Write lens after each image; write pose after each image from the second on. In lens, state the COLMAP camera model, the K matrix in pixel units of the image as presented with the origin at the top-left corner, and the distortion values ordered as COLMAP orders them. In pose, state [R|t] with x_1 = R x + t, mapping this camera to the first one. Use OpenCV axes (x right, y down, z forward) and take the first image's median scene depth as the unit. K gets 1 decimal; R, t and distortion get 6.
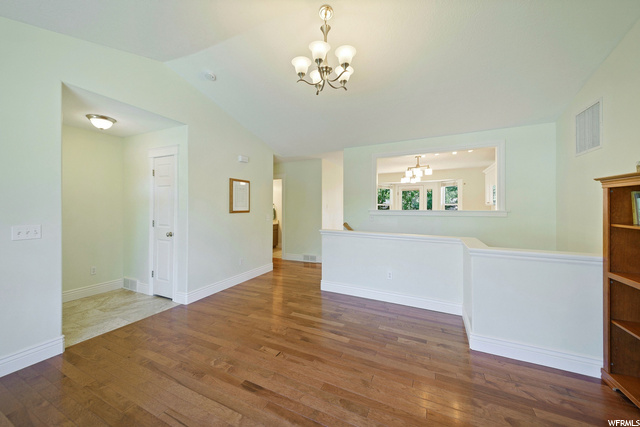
lens RADIAL K [[244.1, 0, 317.4], [0, 244.1, 207.3], [0, 0, 1]] dist [-0.000796, 0.000527]
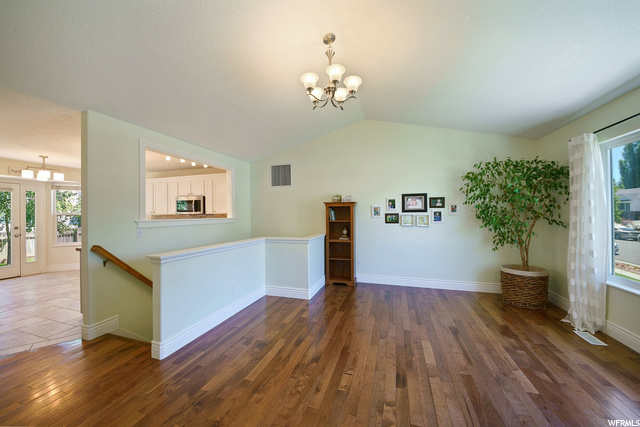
lens RADIAL K [[244.1, 0, 316.1], [0, 244.1, 211.1], [0, 0, 1]] dist [-0.000796, 0.000527]
pose [[-0.125281, -0.003749, 0.992114, -0.939505], [0.022038, 0.999736, 0.006561, -0.018276], [-0.991876, 0.022686, -0.125165, 1.087041]]
